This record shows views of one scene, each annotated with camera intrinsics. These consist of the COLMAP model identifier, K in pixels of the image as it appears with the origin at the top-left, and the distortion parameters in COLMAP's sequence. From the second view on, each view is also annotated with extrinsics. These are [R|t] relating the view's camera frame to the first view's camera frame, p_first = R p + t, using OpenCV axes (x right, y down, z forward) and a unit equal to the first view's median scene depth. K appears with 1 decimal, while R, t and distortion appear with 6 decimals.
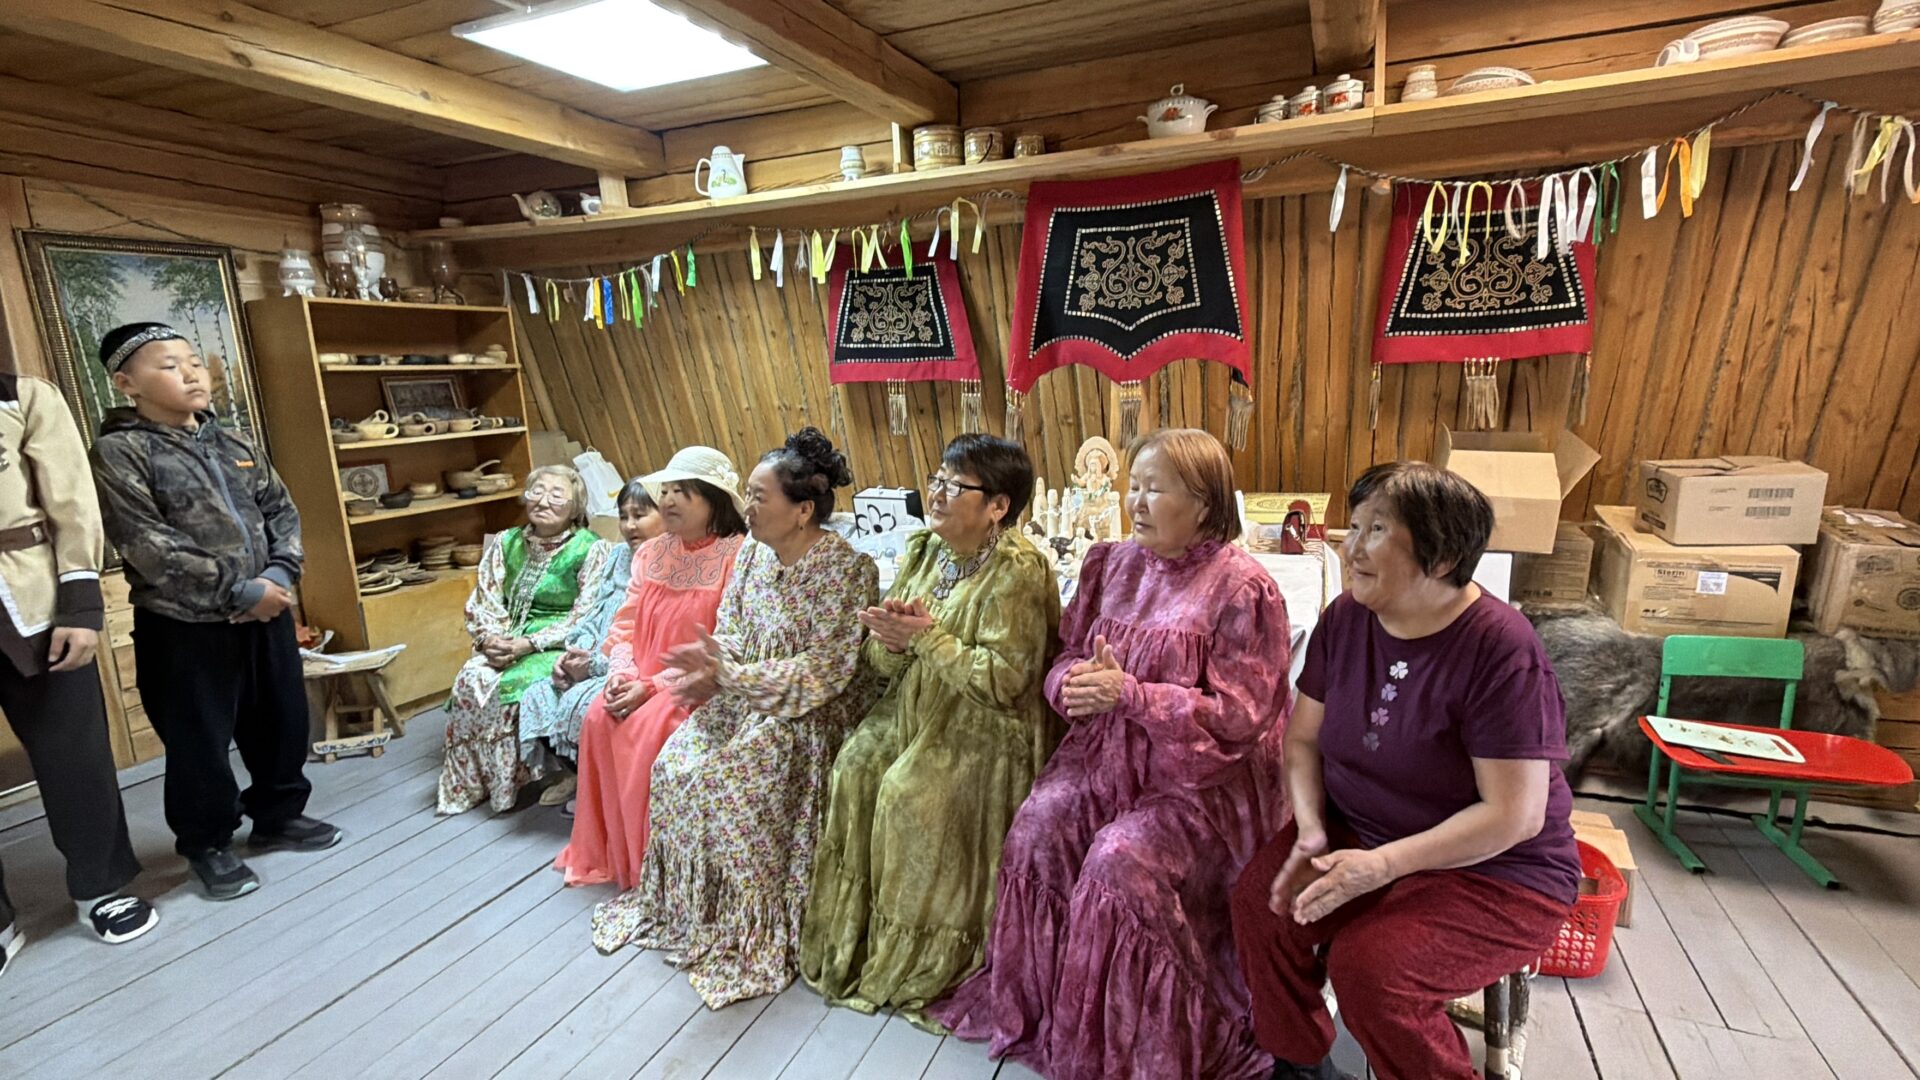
lens RADIAL K [[876.3, 0, 960.0], [0, 876.3, 540.0], [0, 0, 1]] dist [-0.000678, 0.000253]
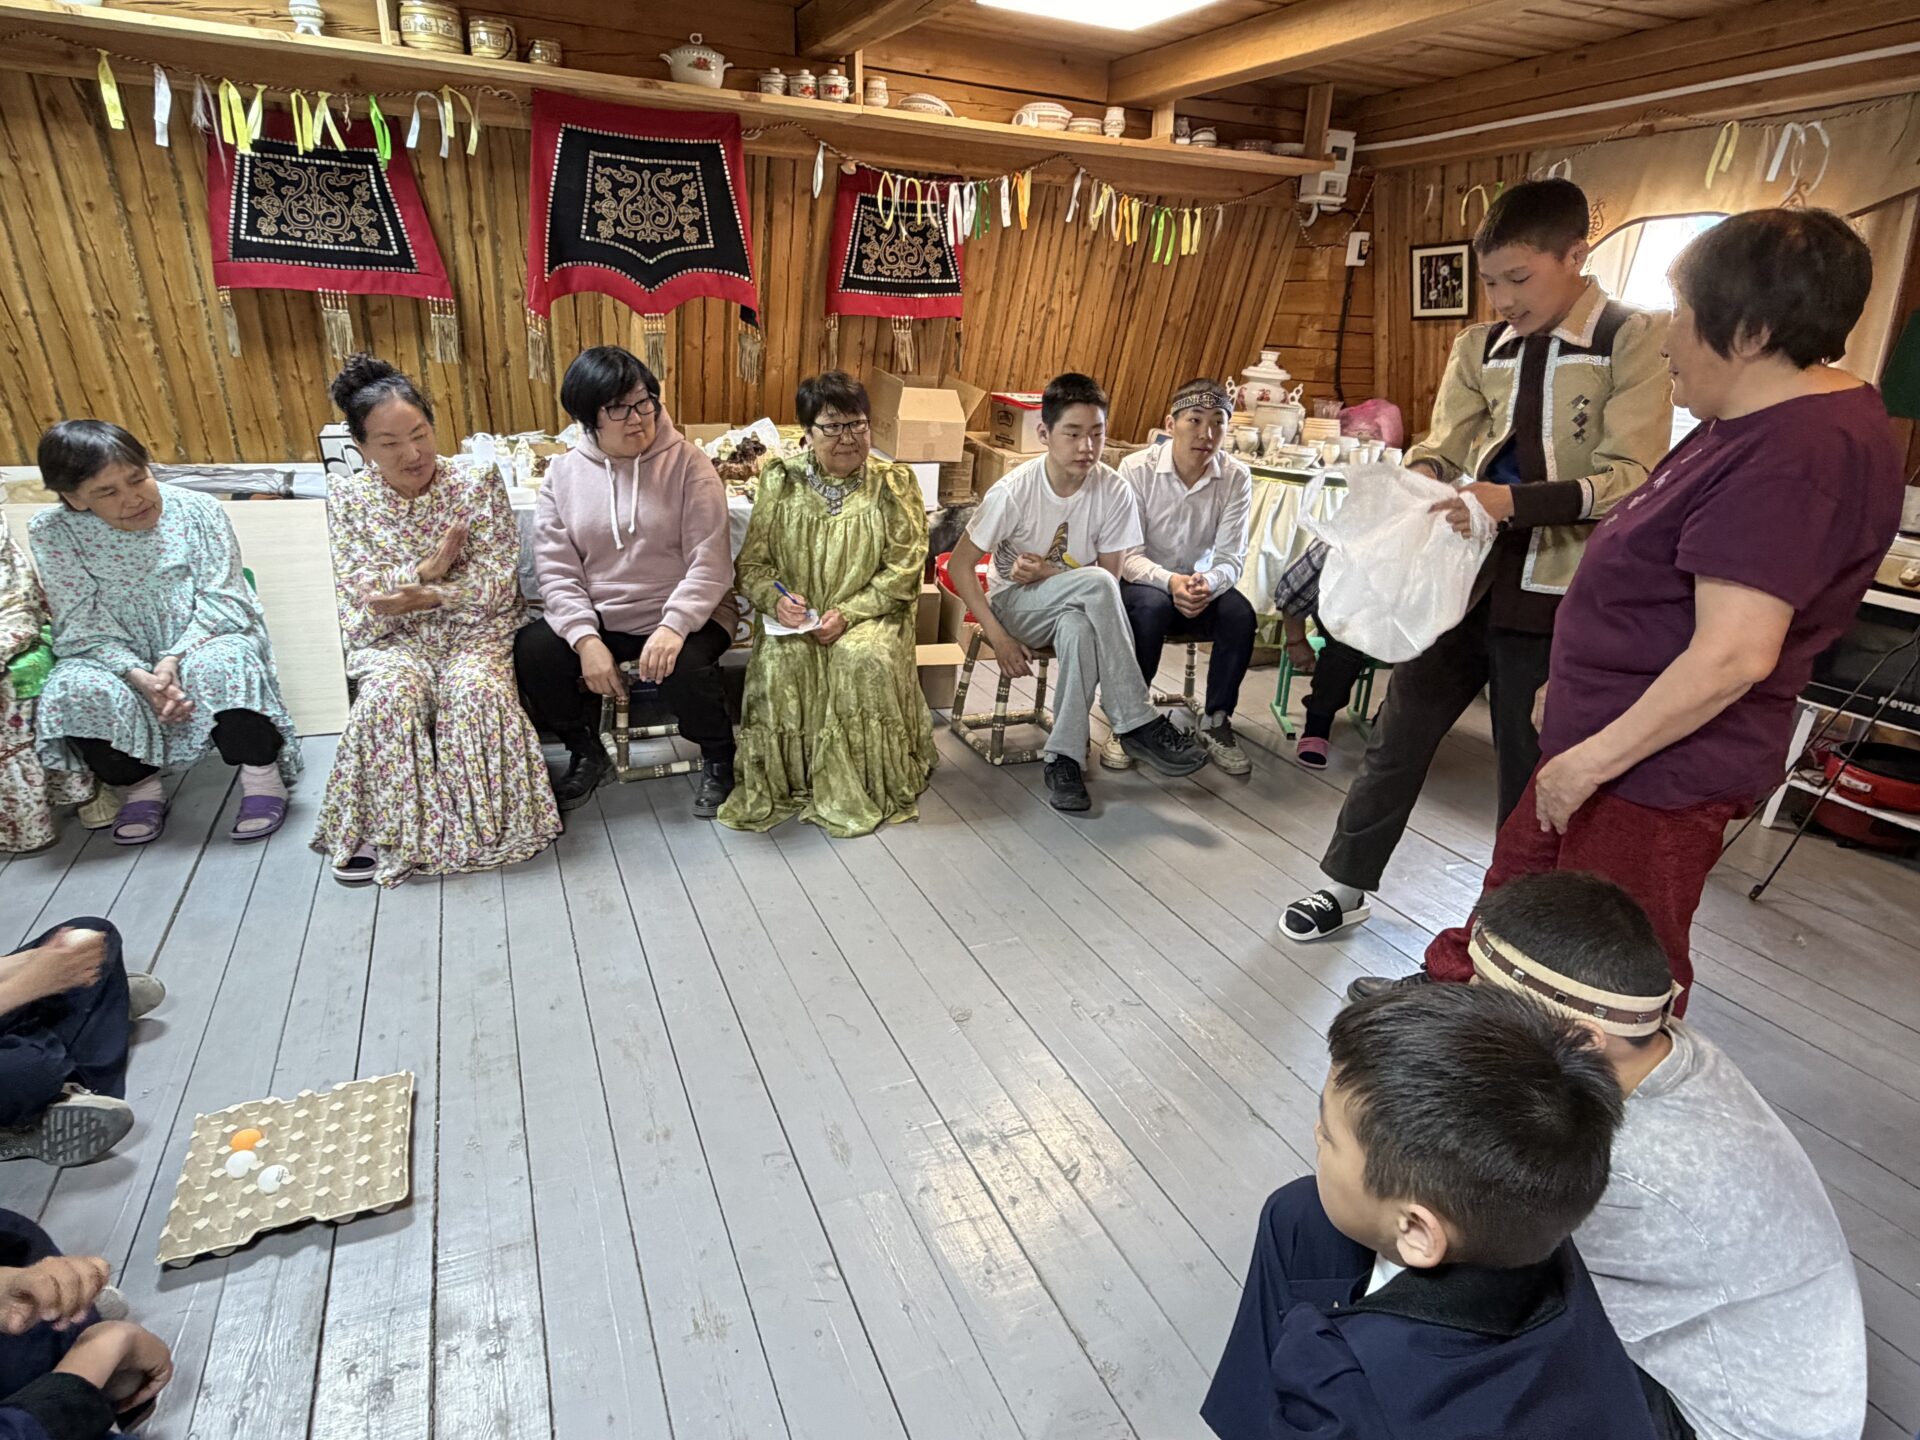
lens RADIAL K [[1056.2, 0, 965.9], [0, 1056.2, 717.5], [0, 0, 1]] dist [0.001851, -0.002159]
pose [[0.670364, -0.196423, 0.715563, -0.592909], [0.073528, 0.977166, 0.199350, 0.073590], [-0.738380, -0.081023, 0.669499, -0.190608]]
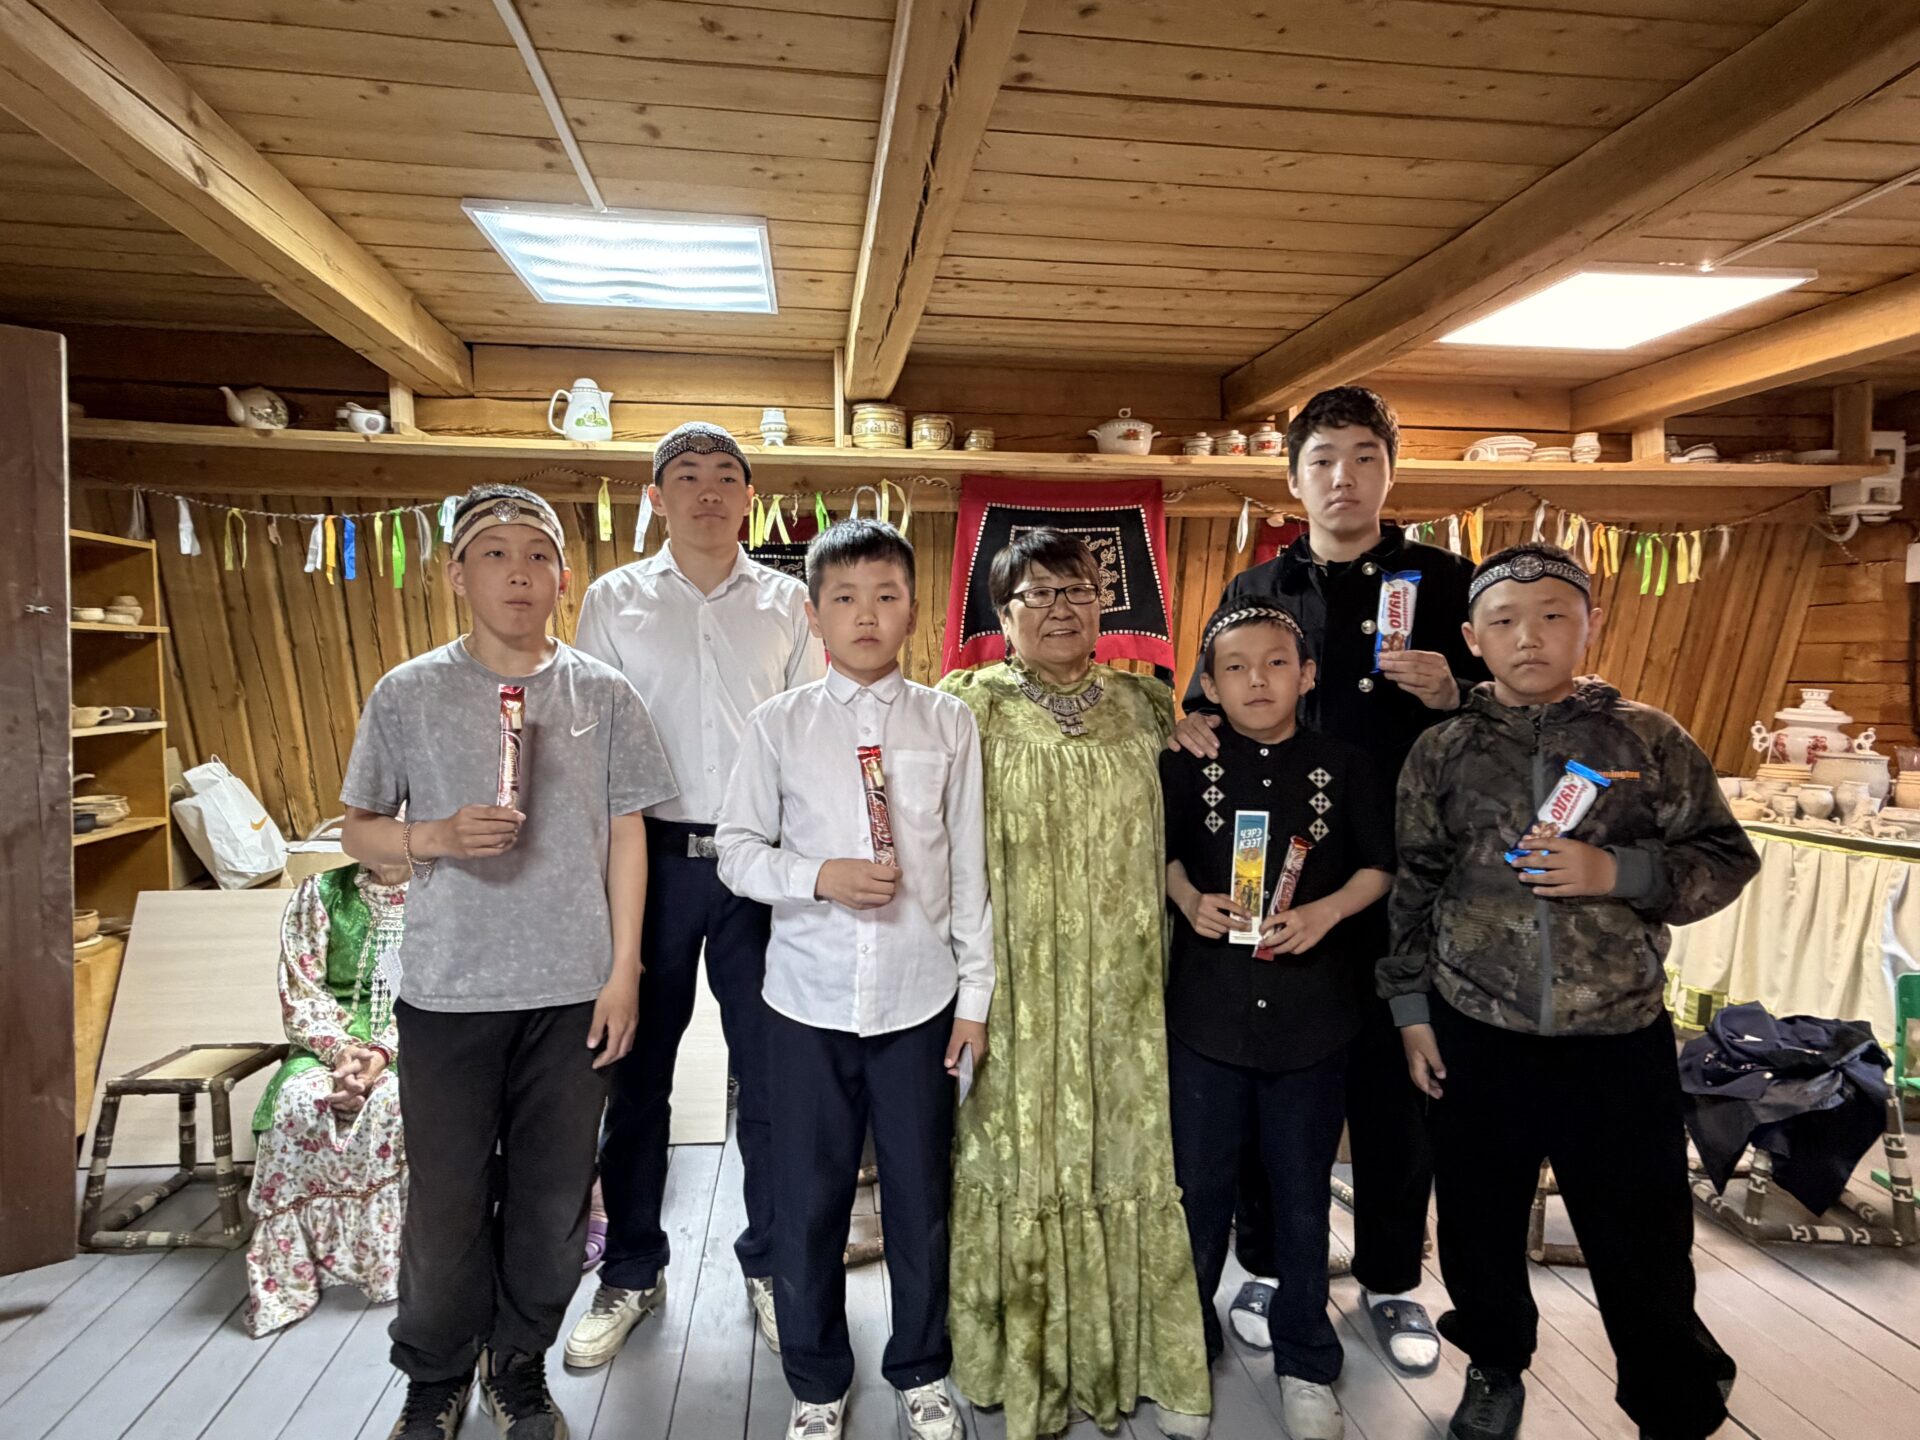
lens RADIAL K [[1085.3, 0, 952.1], [0, 1085.3, 723.5], [0, 0, 1]] dist [0.000227, 0.001416]
pose [[0.861560, 0.010569, 0.507545, -0.562507], [0.065897, 0.988996, -0.132455, 0.024415], [-0.503360, 0.147564, 0.851383, 0.025788]]
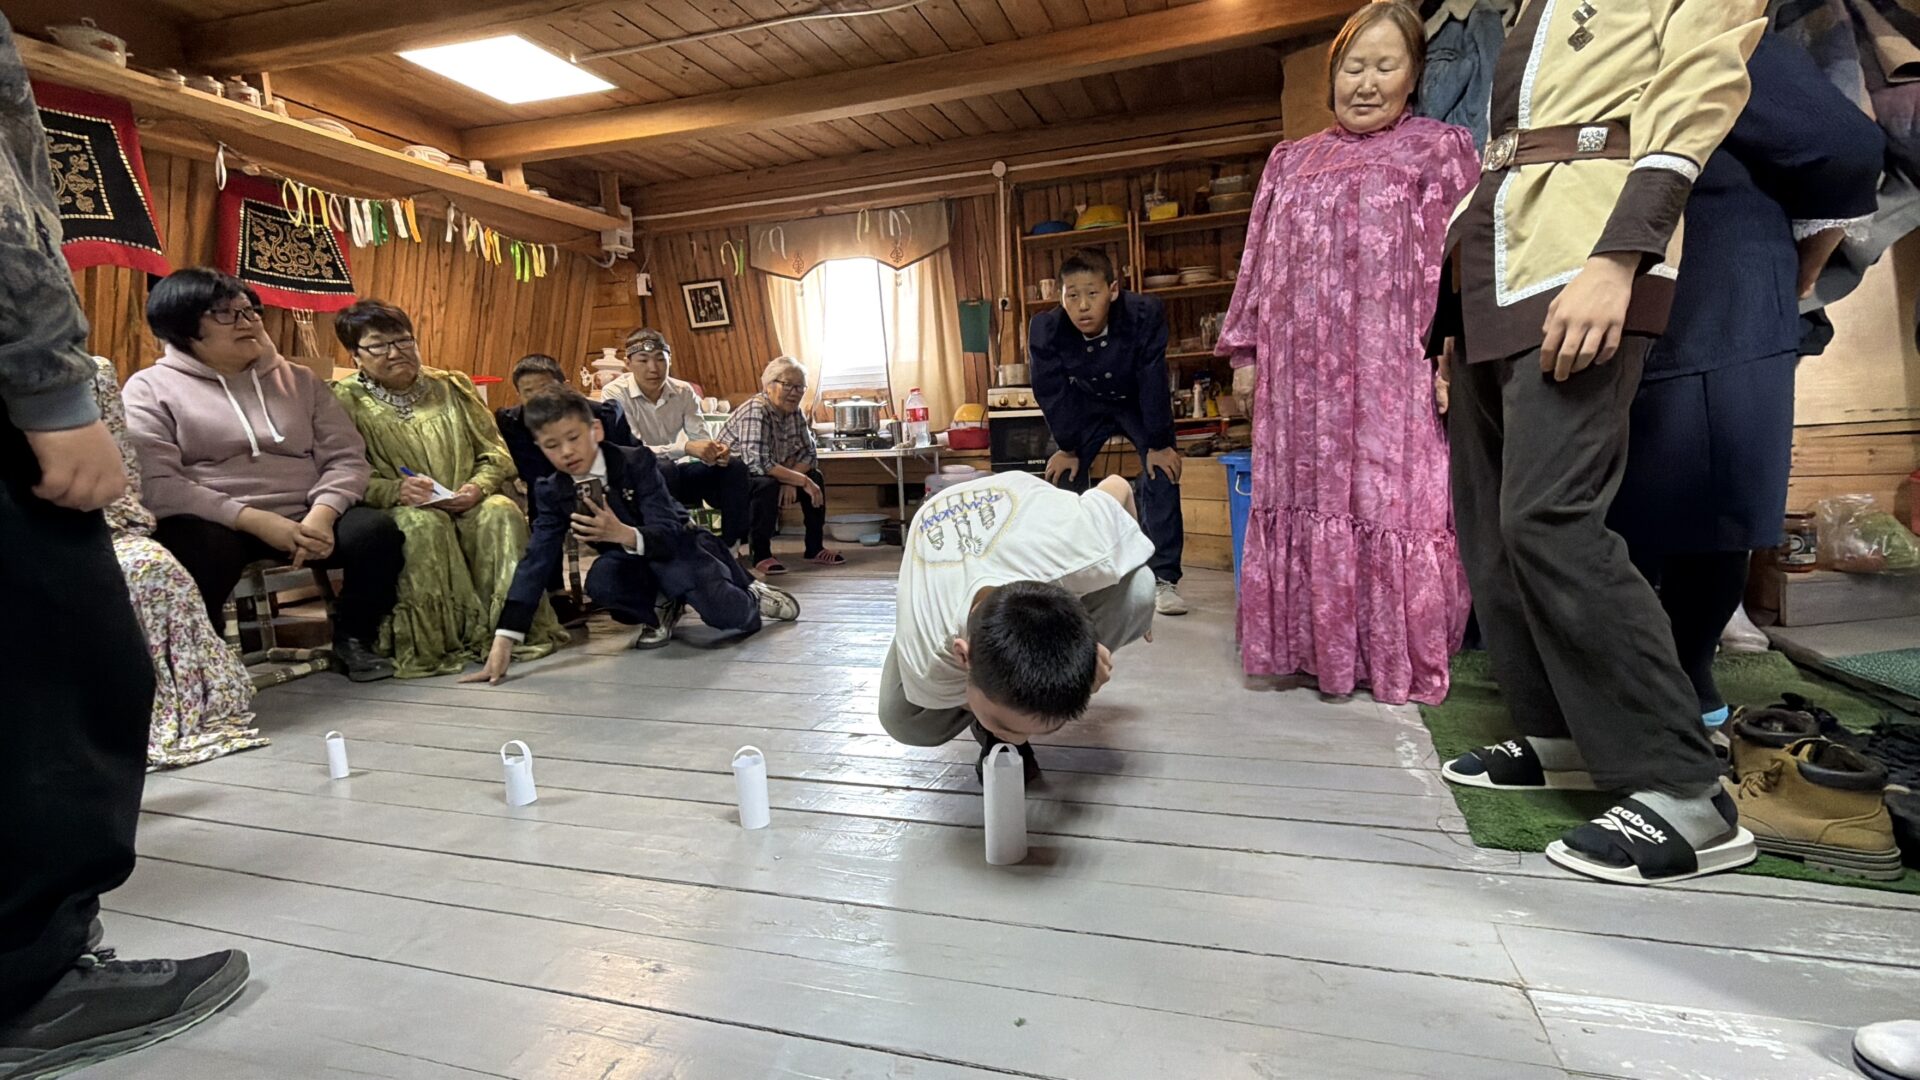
lens RADIAL K [[876.3, 0, 960.0], [0, 876.3, 540.0], [0, 0, 1]] dist [-0.000678, 0.000253]
pose [[-0.103746, -0.087870, 0.990715, -0.976374], [0.225644, 0.968038, 0.109488, 0.247720], [-0.968670, 0.234908, -0.080603, 0.141733]]
